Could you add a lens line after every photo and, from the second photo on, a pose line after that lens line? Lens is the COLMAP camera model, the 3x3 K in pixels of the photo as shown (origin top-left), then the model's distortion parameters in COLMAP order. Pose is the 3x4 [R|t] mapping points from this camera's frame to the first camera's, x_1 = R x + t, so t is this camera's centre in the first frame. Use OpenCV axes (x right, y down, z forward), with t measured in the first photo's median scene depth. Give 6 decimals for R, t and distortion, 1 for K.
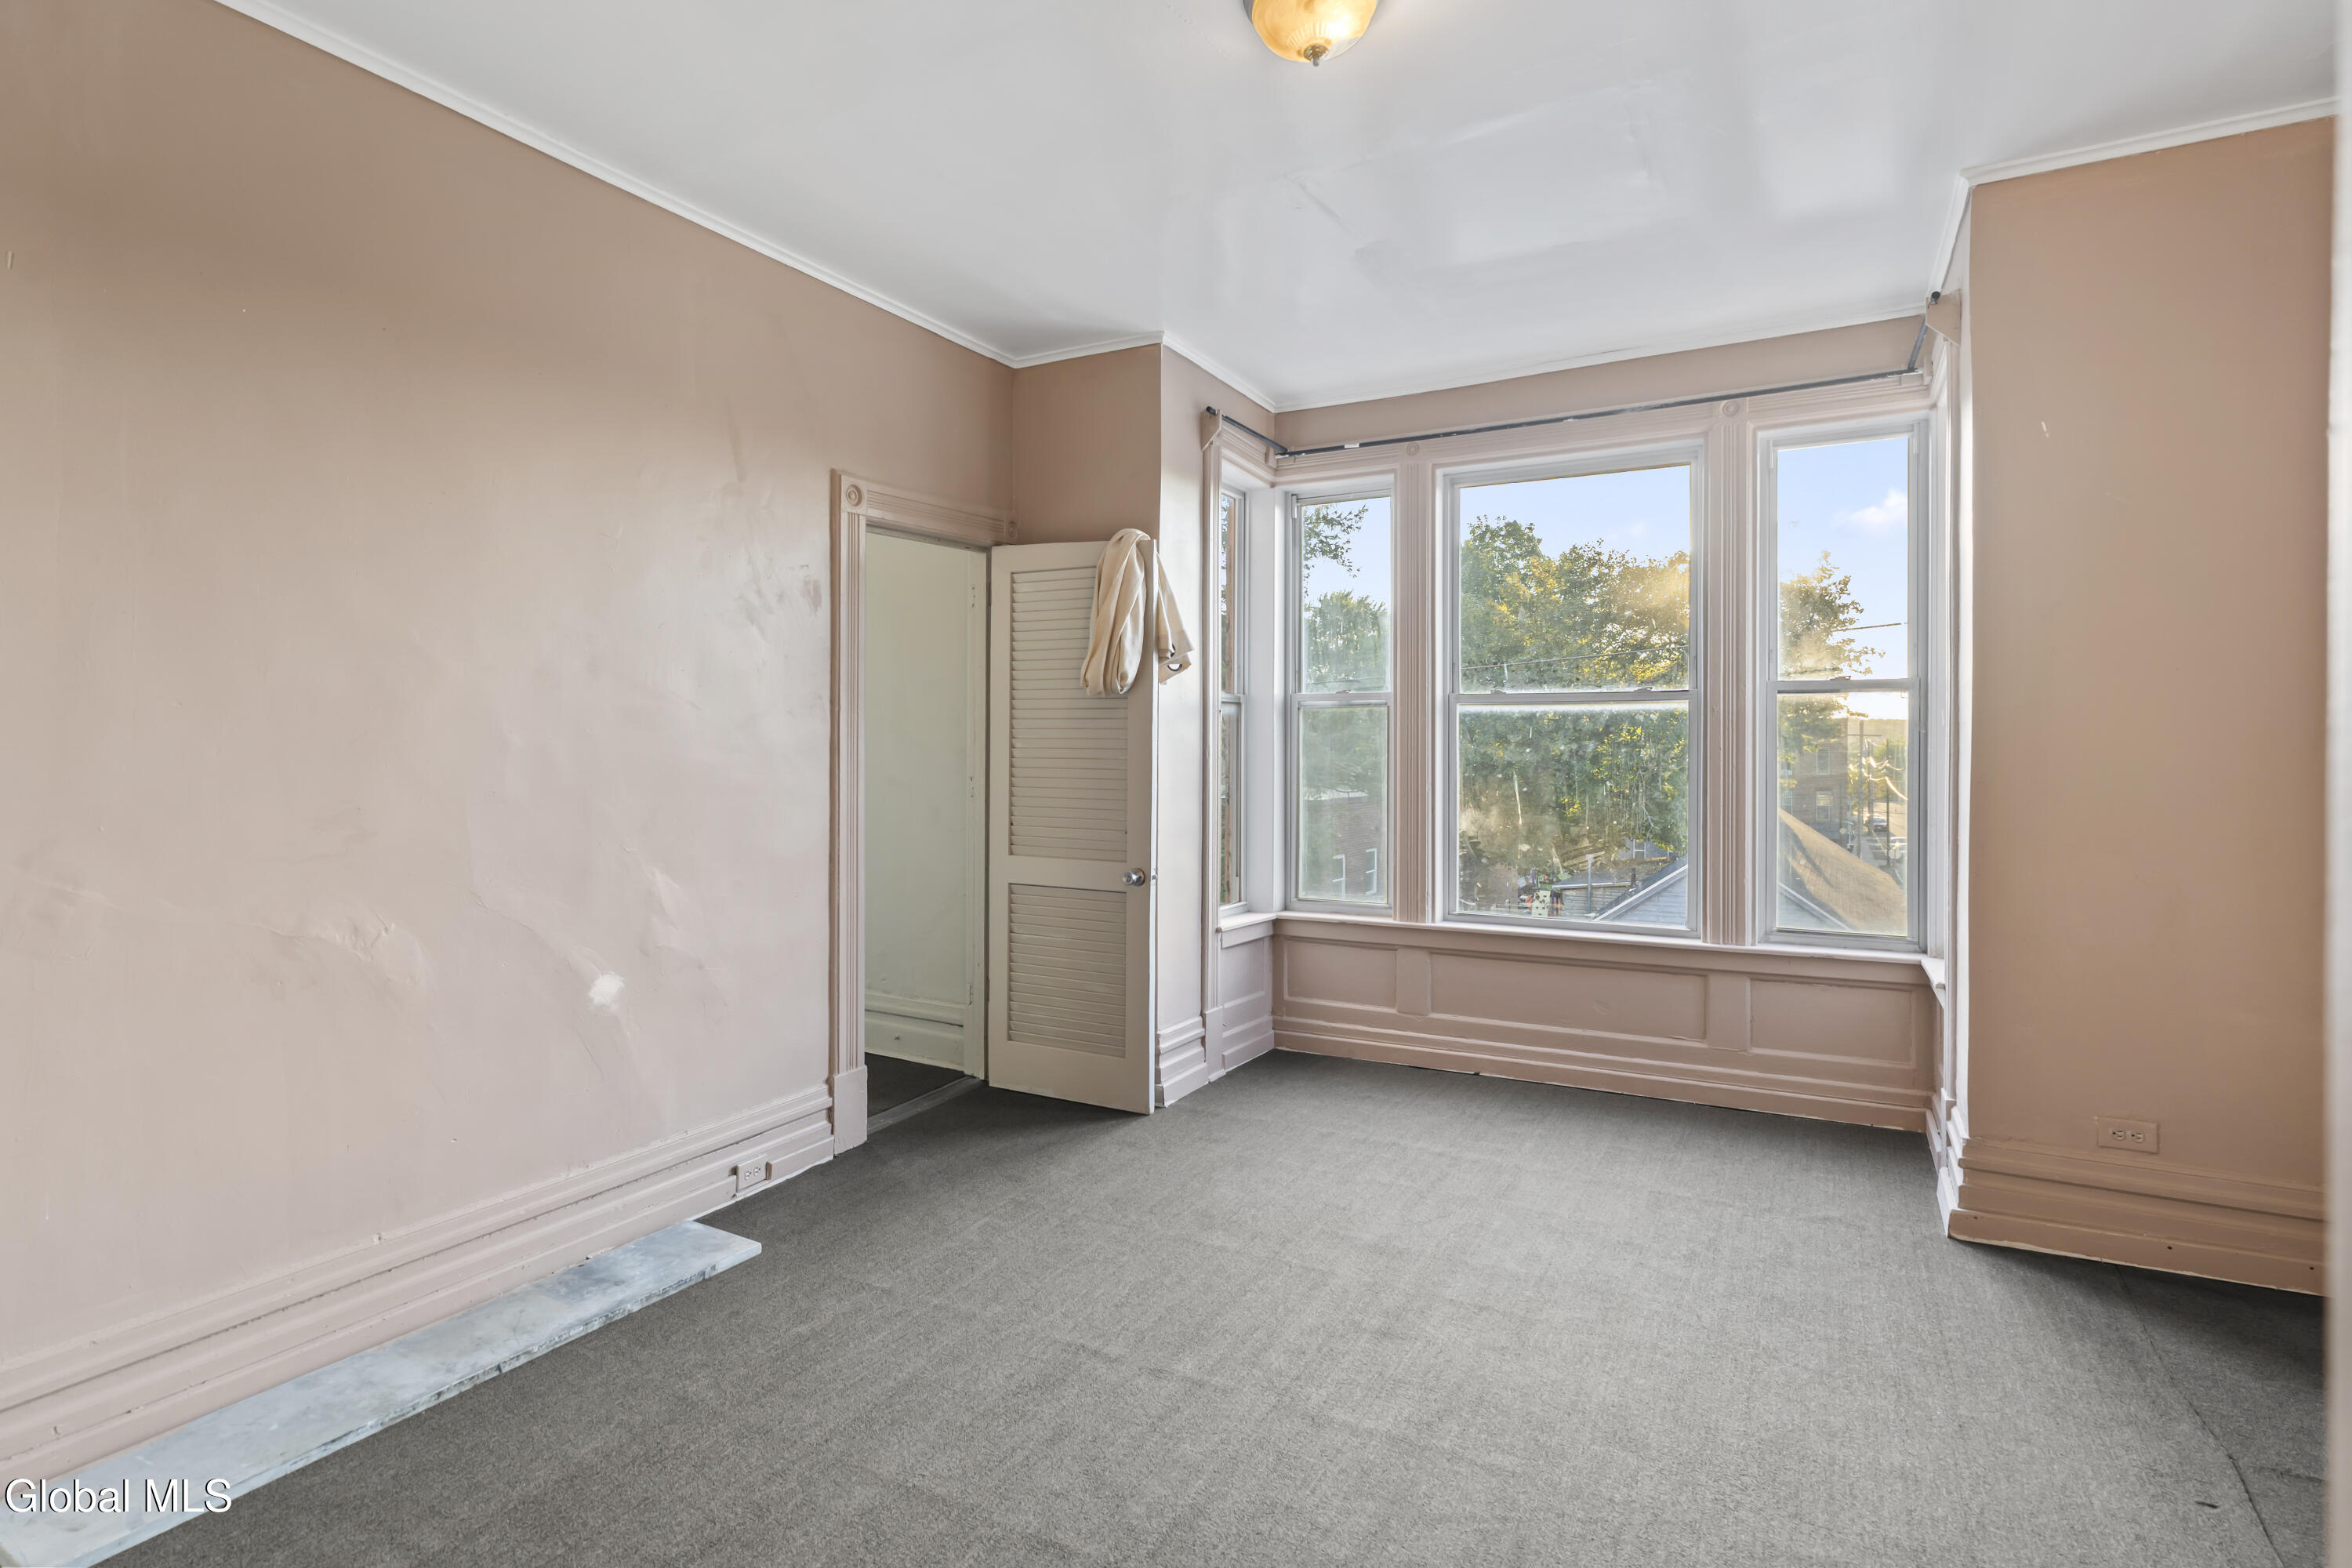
lens RADIAL K [[1161.6, 0, 1186.4], [0, 1161.6, 743.3], [0, 0, 1]] dist [-0.001101, 0.000123]
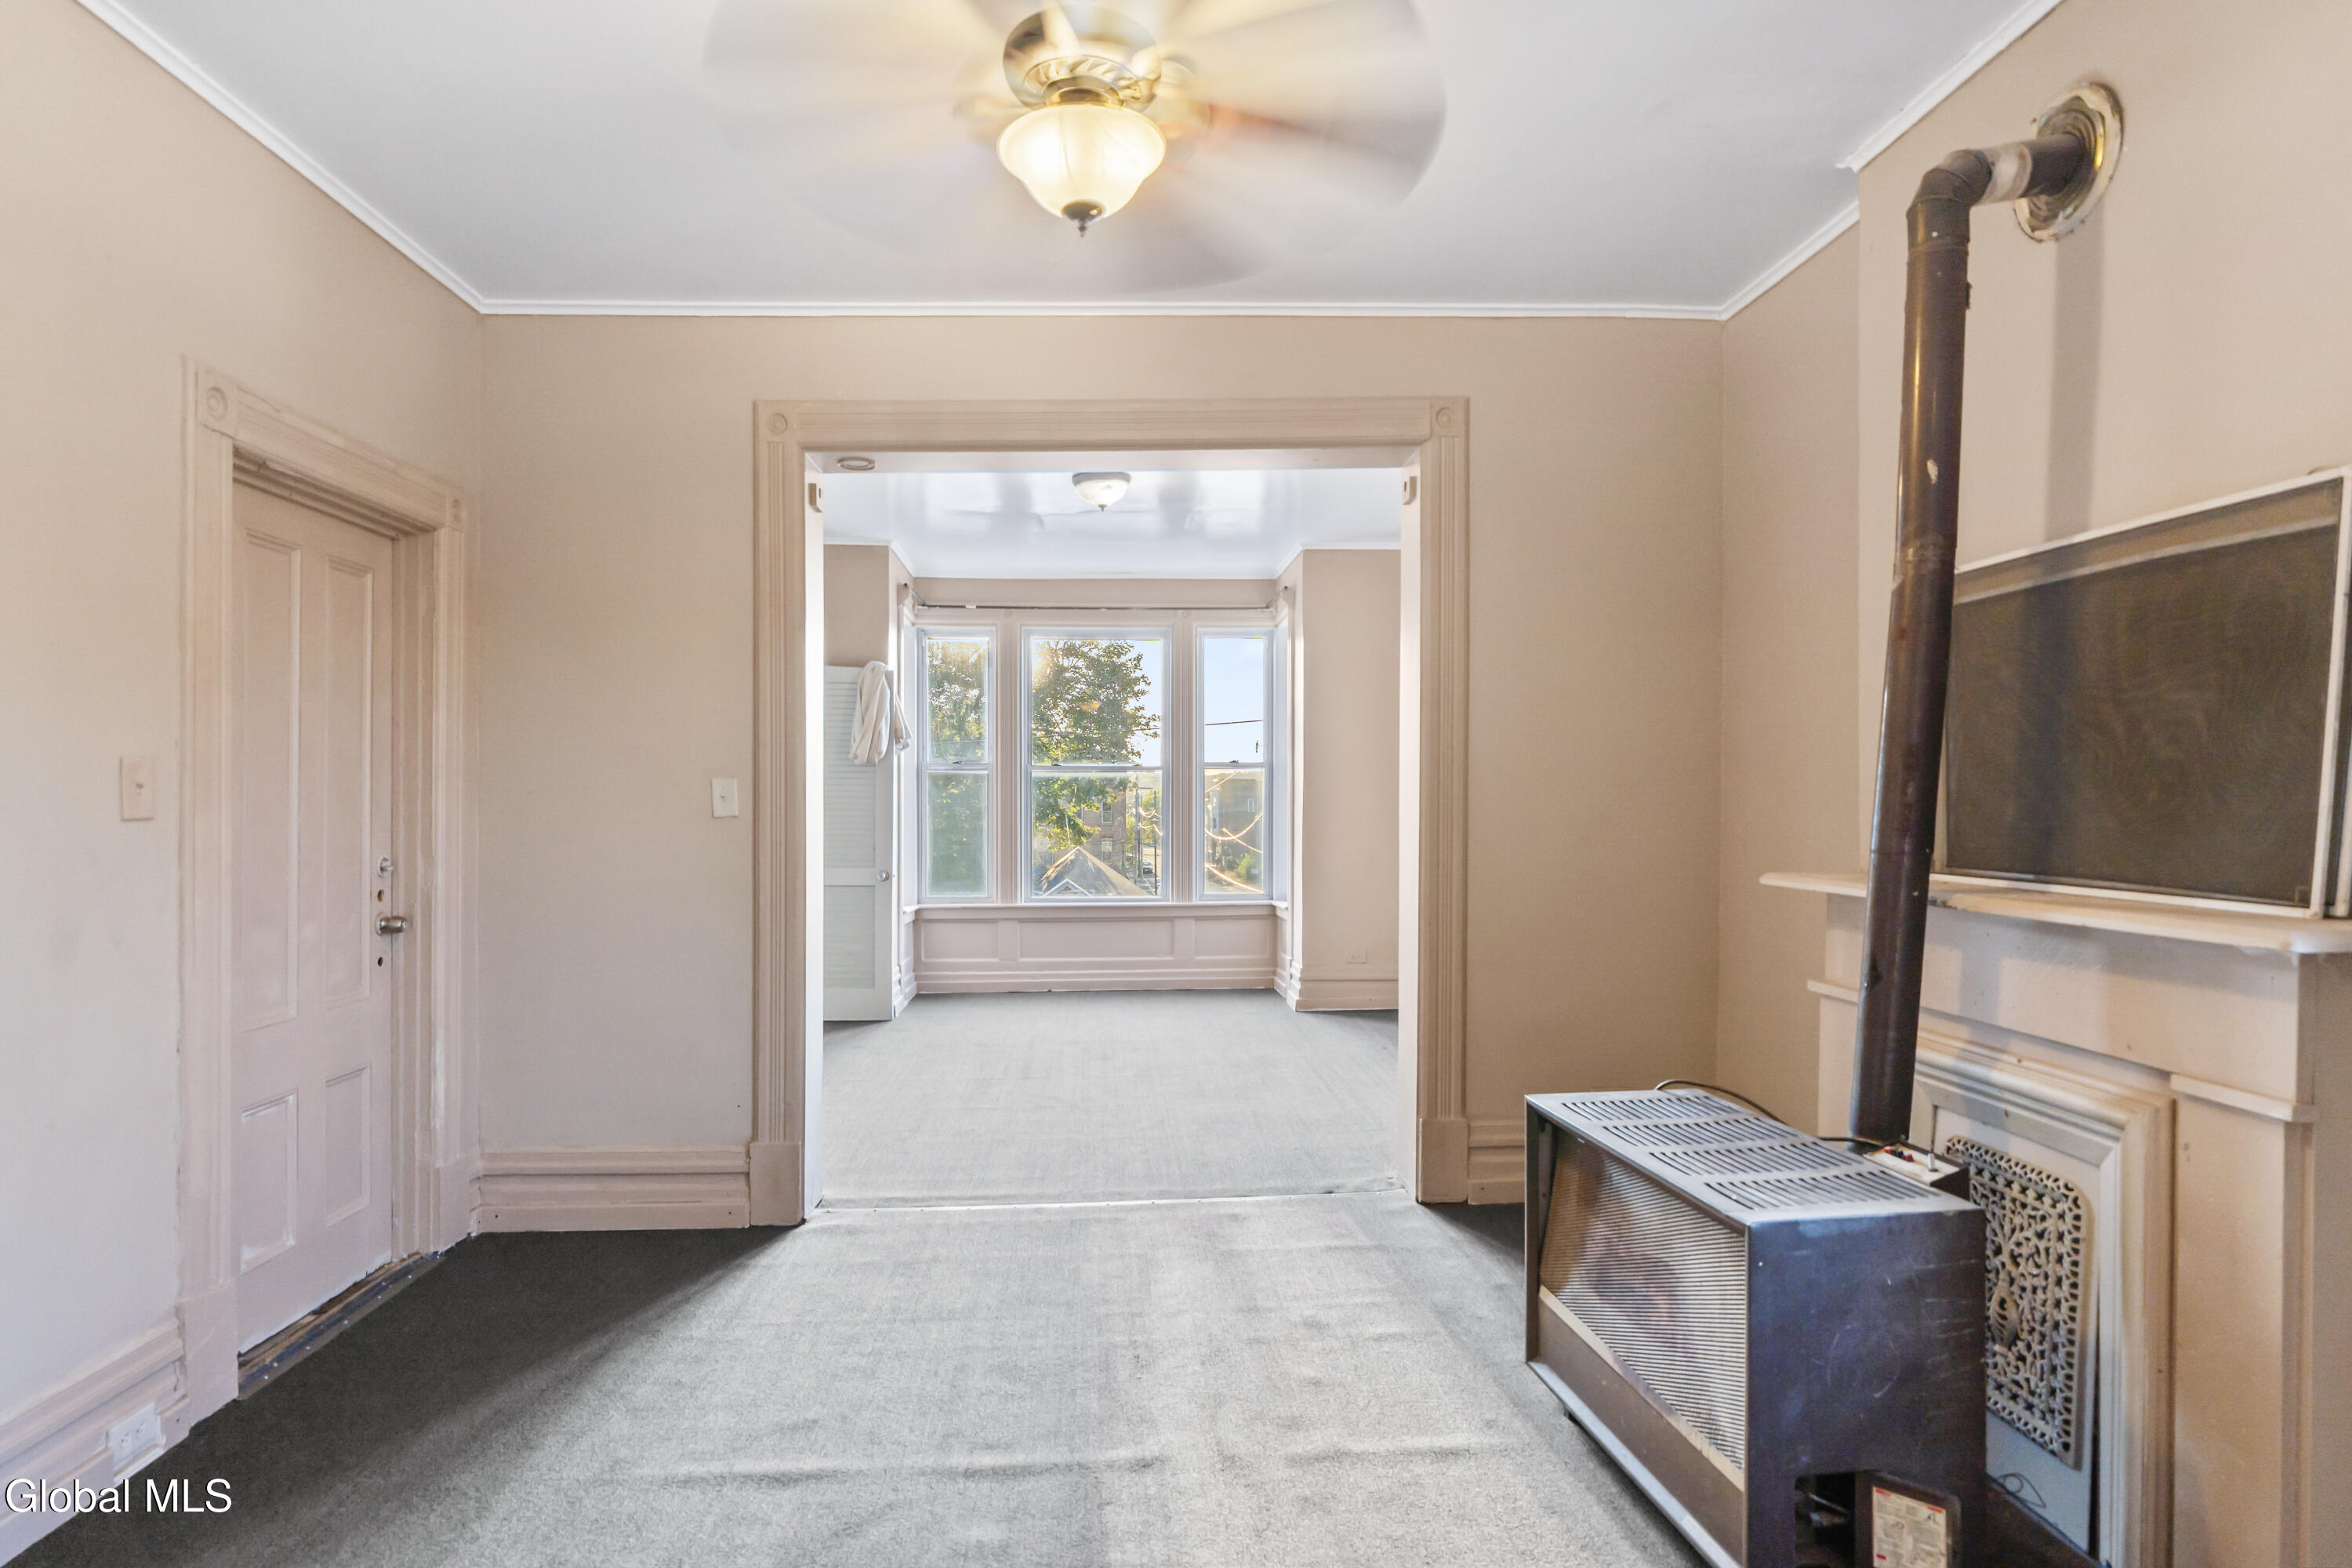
lens RADIAL K [[1285.9, 0, 1172.4], [0, 1285.9, 793.8], [0, 0, 1]] dist [0.000199, 0.000018]
pose [[0.841036, 0.002096, 0.540975, -0.598556], [-0.001952, 0.999998, -0.000840, 0.000271], [-0.540976, -0.000349, 0.841038, -0.652005]]
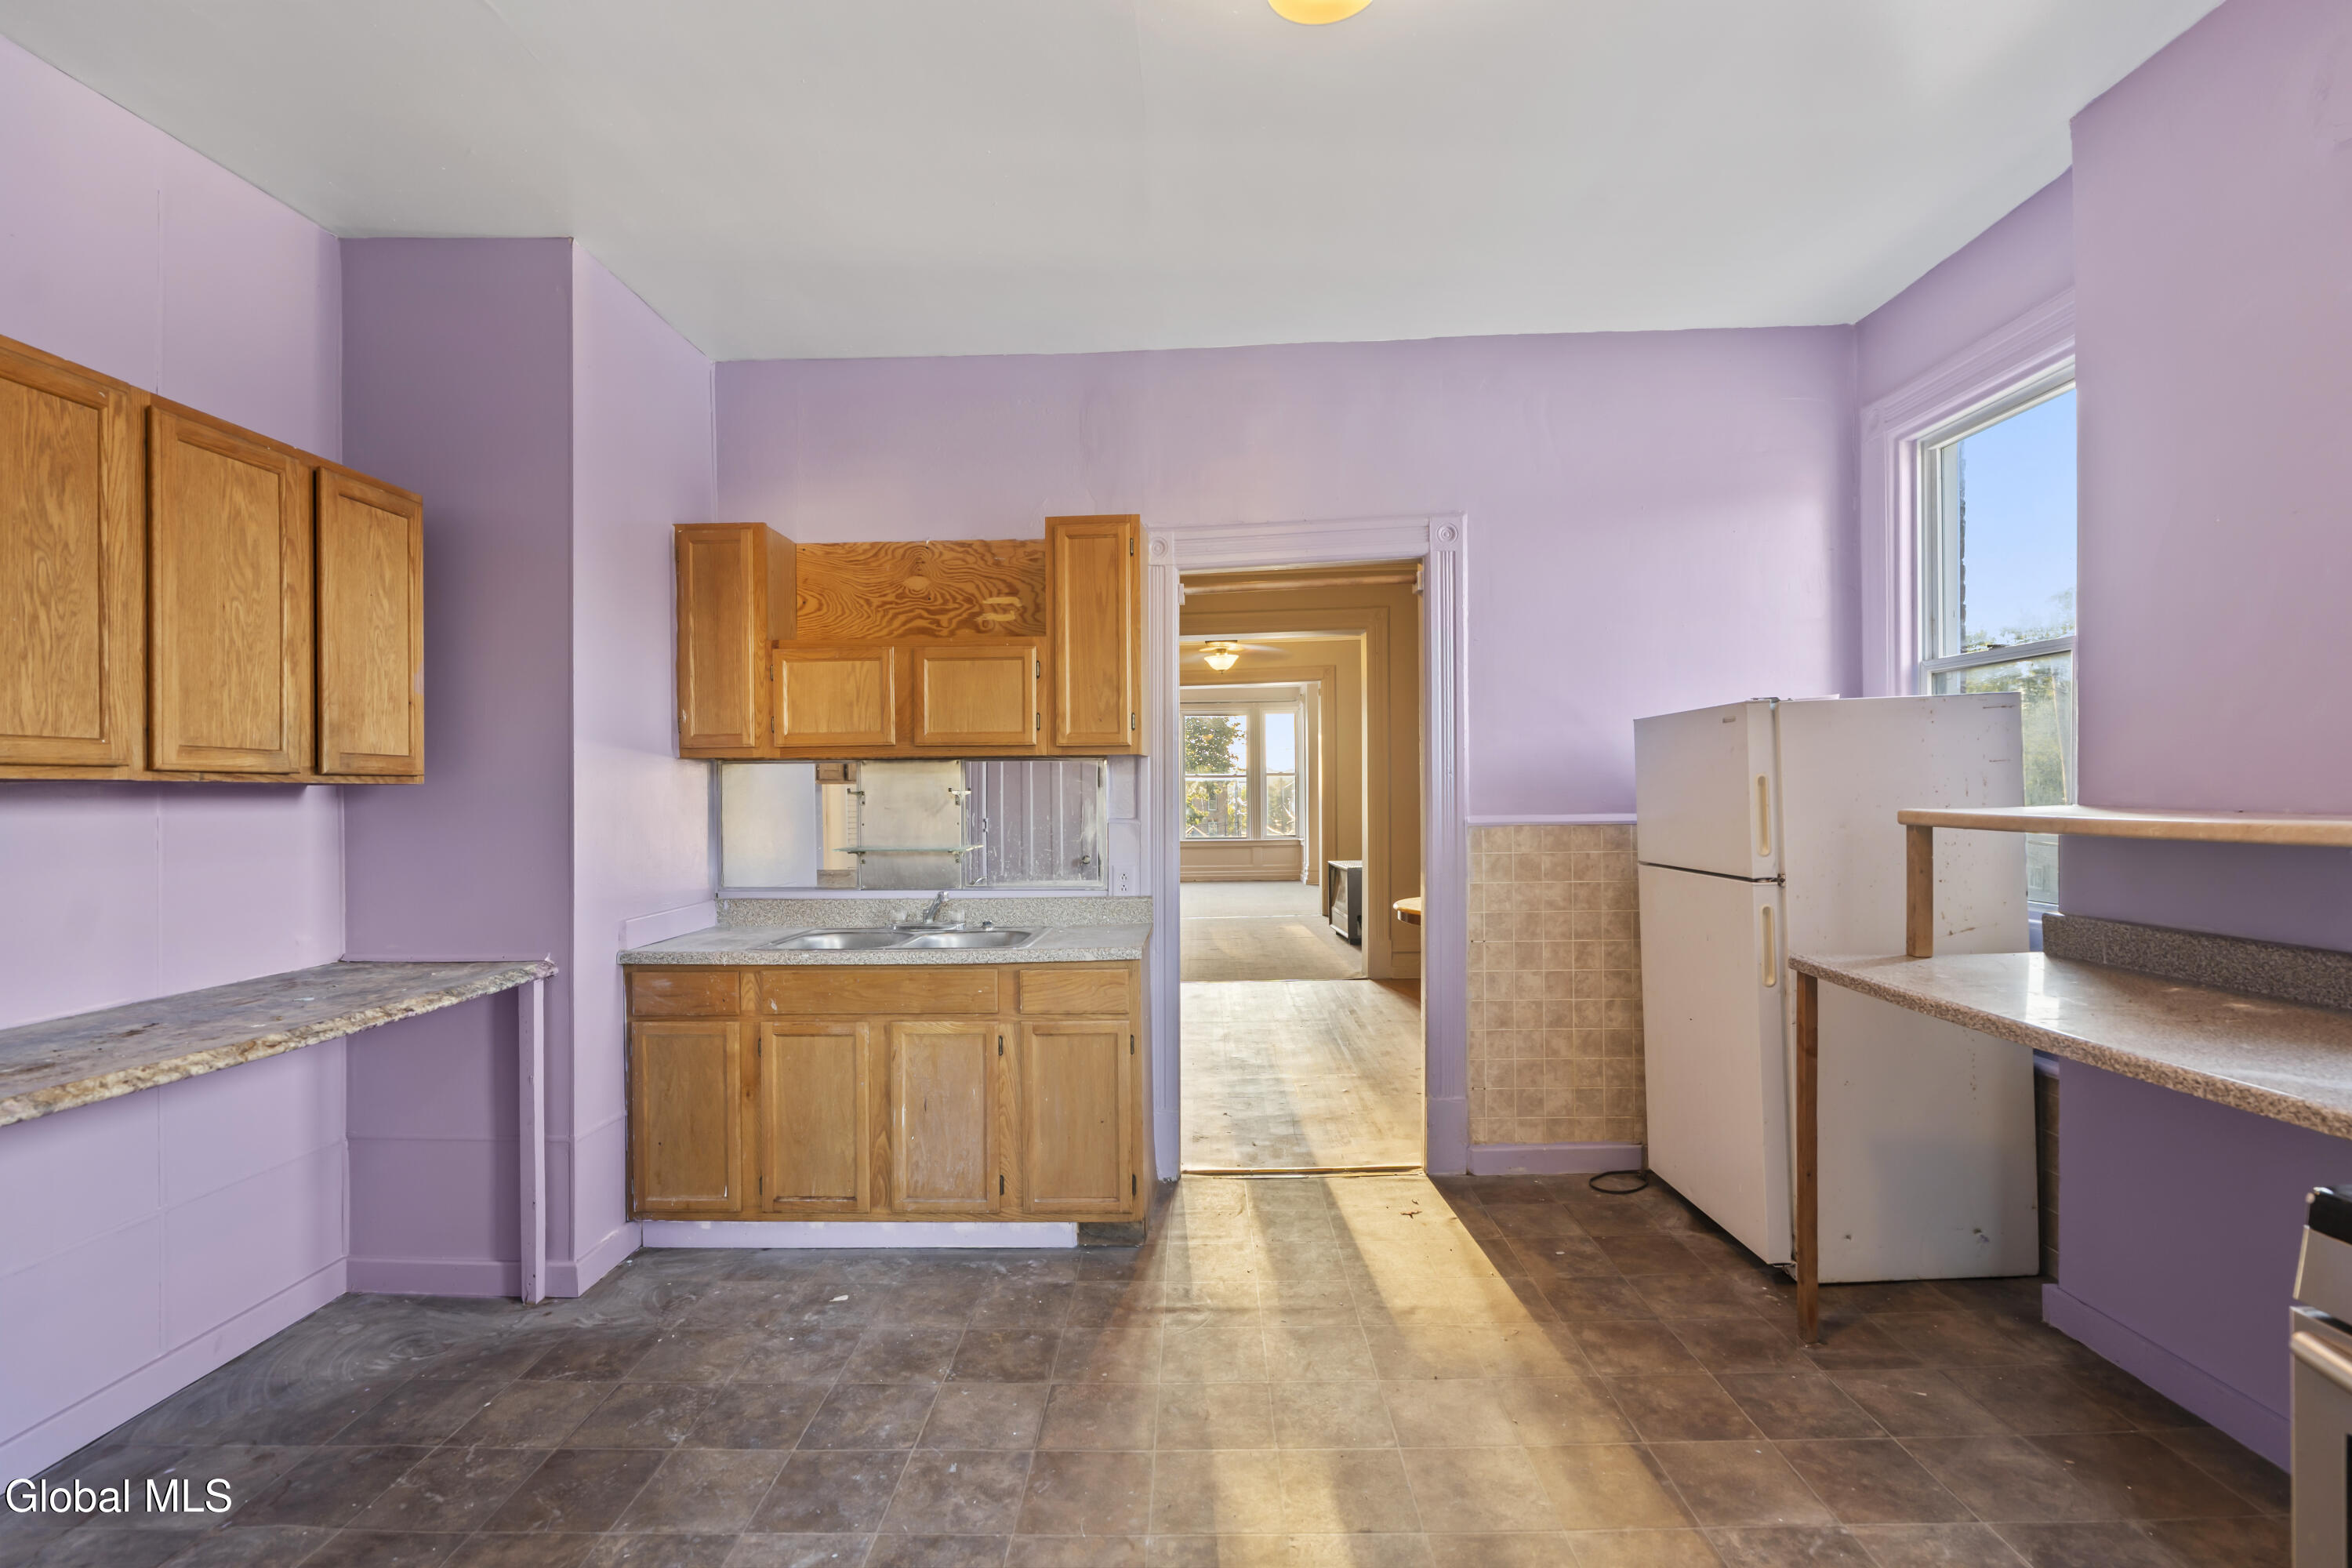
lens RADIAL K [[1078.2, 0, 1173.3], [0, 1078.2, 784.9], [0, 0, 1]] dist [0.000043, 0.000001]
pose [[0.884321, -0.012365, 0.466715, -1.361537], [0.015770, 0.999870, -0.003391, -0.006463], [-0.466612, 0.010359, 0.884401, -1.925934]]
